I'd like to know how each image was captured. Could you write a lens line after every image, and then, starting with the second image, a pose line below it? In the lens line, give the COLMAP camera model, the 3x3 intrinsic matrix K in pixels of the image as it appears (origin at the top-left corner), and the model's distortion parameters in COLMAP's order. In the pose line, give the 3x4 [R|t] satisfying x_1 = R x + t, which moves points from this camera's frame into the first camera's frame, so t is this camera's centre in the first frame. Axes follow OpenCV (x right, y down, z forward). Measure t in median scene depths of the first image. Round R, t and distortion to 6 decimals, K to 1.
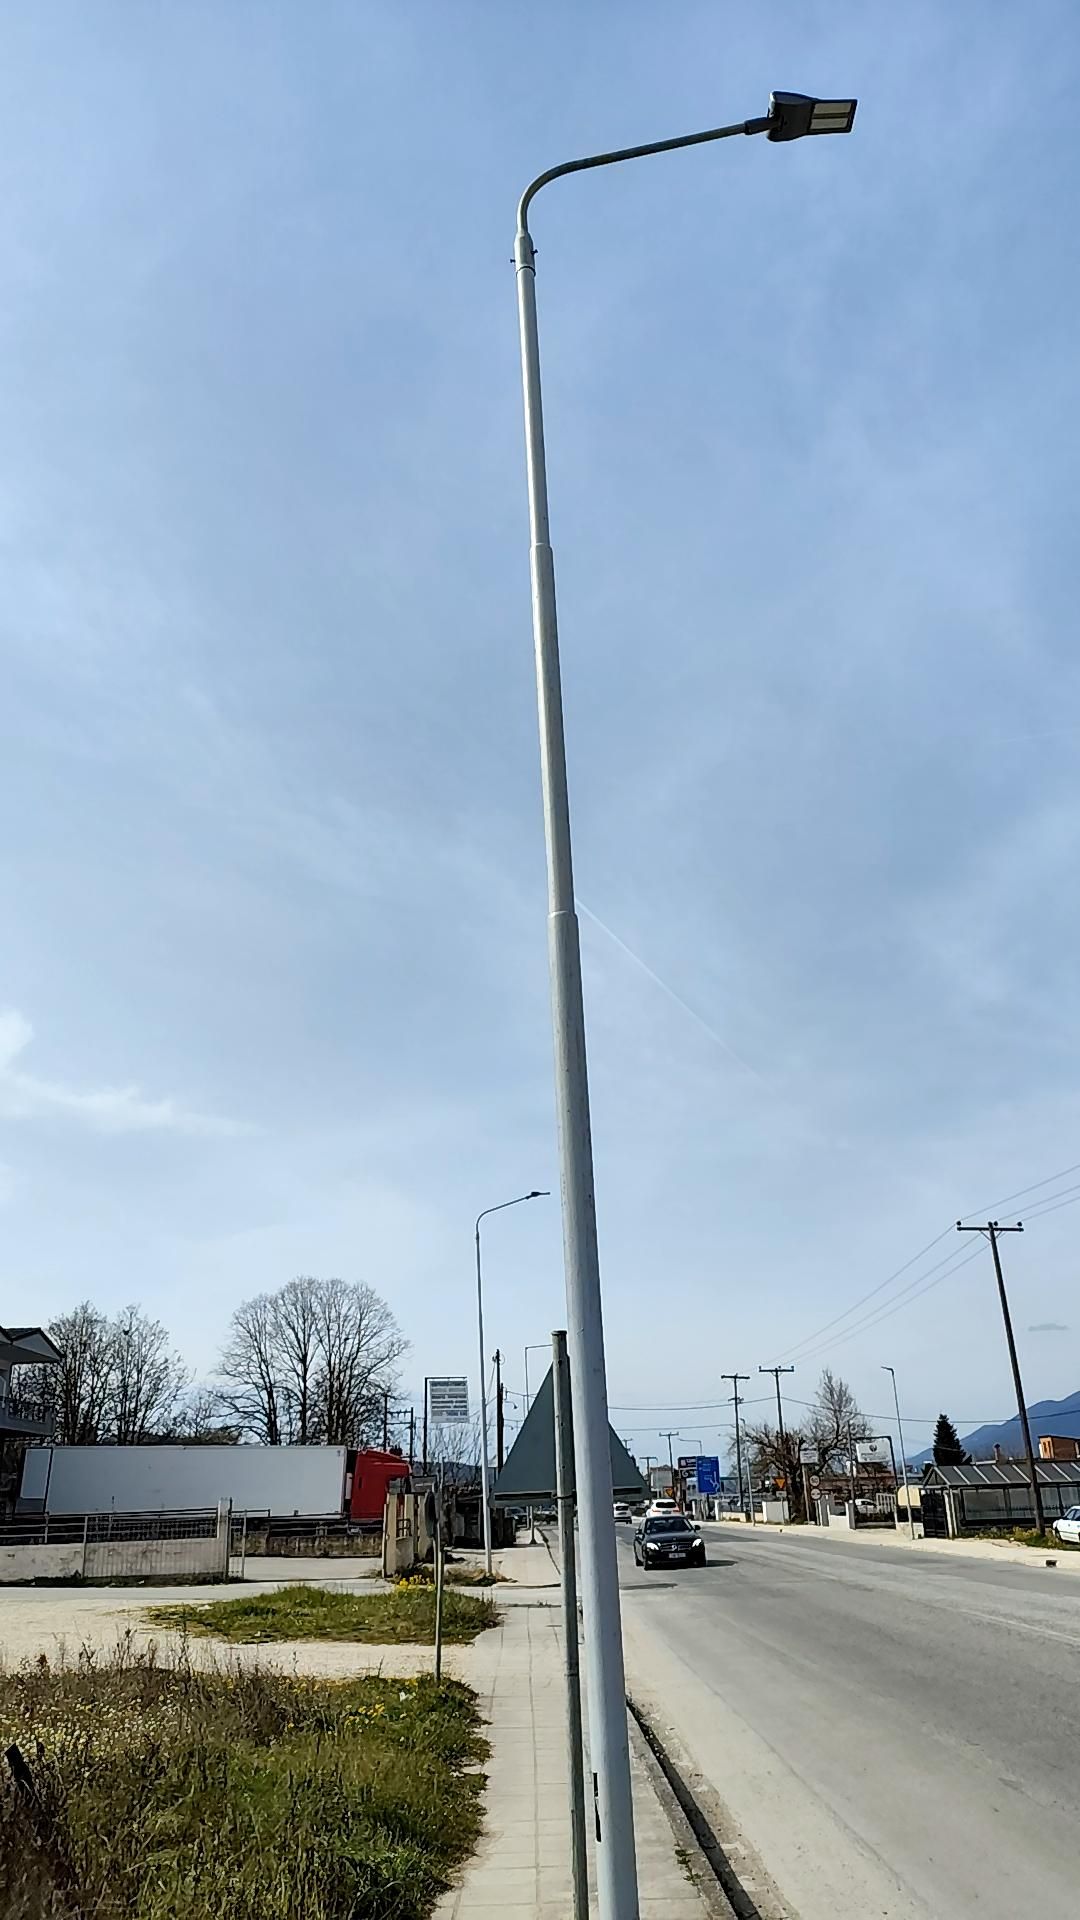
lens RADIAL K [[1303.8, 0, 540.5], [0, 1303.8, 909.3], [0, 0, 1]] dist [0.019154, 0.000554]
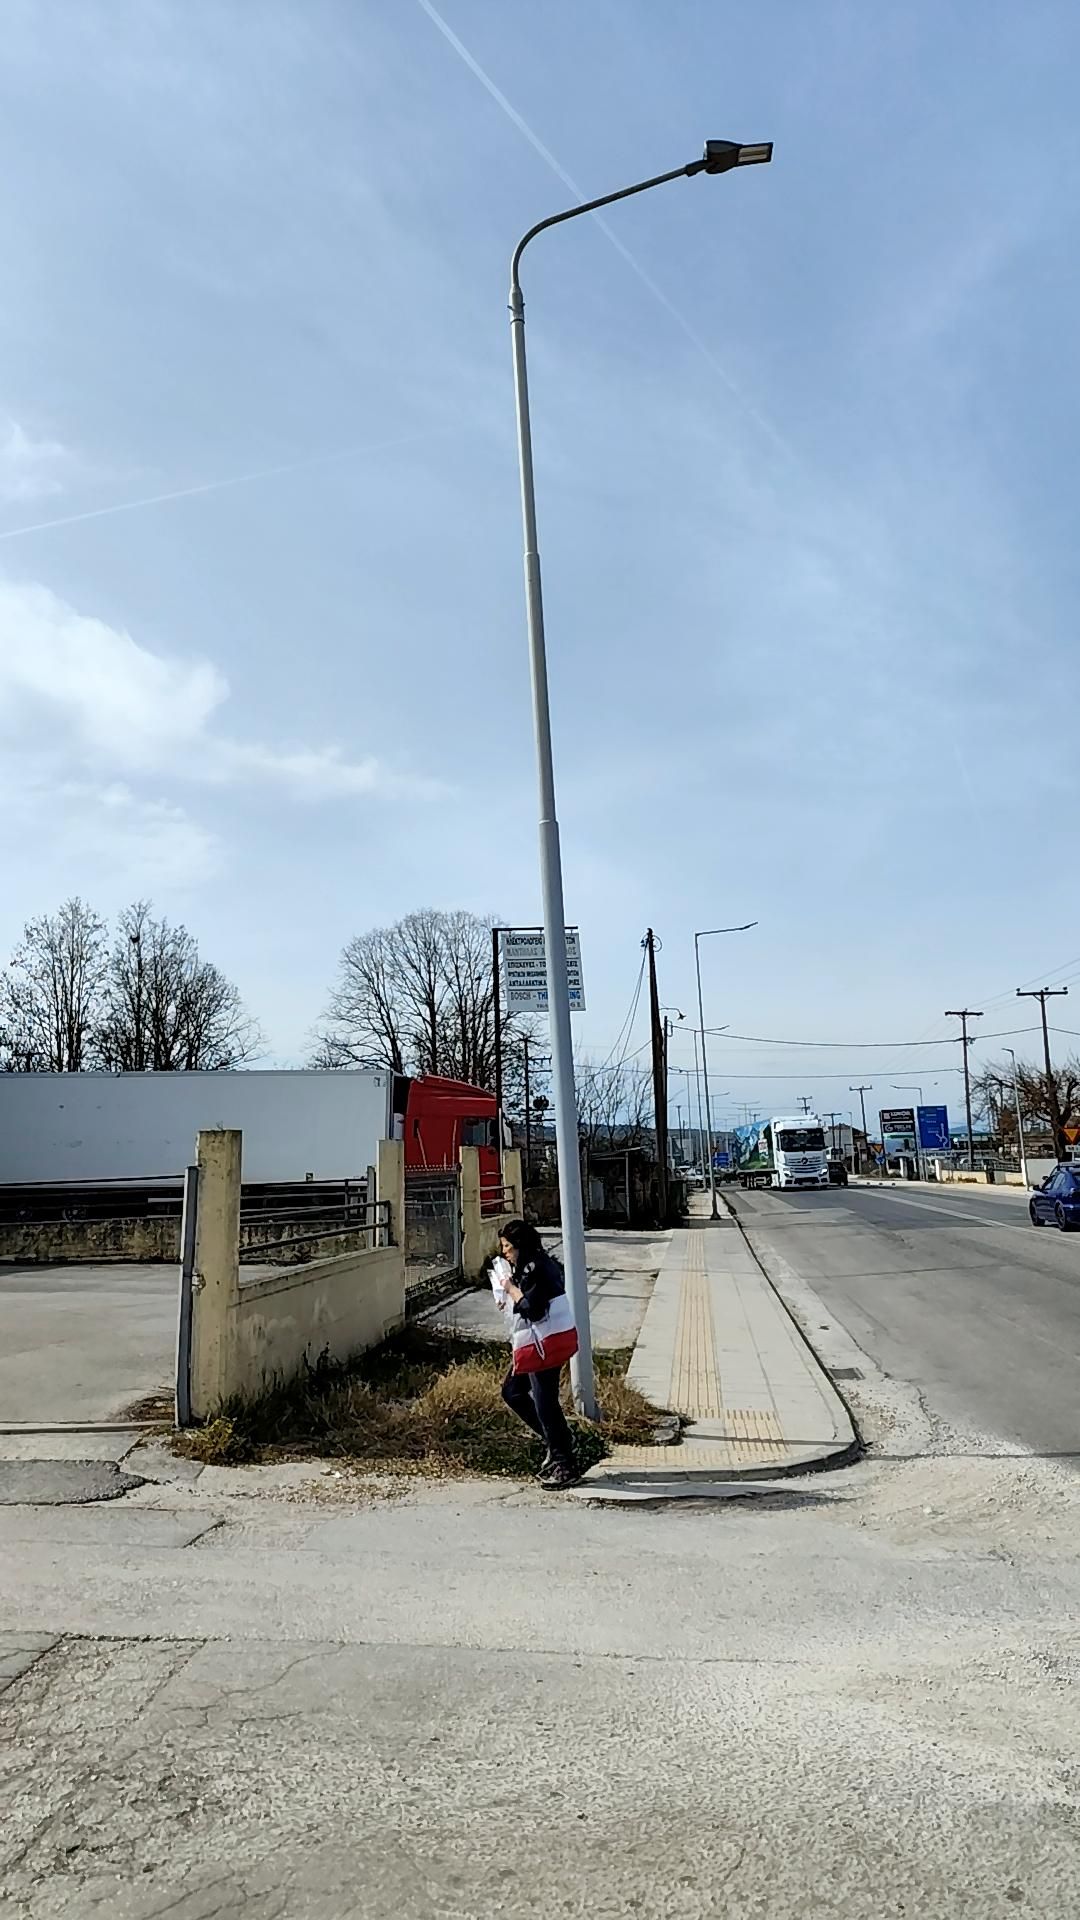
lens RADIAL K [[1303.8, 0, 540.5], [0, 1303.8, 909.3], [0, 0, 1]] dist [0.019154, 0.000554]
pose [[0.991749, -0.023741, -0.125974, -0.003436], [0.052571, 0.971586, 0.230774, 0.100646], [0.116916, -0.235493, 0.964818, 0.222562]]
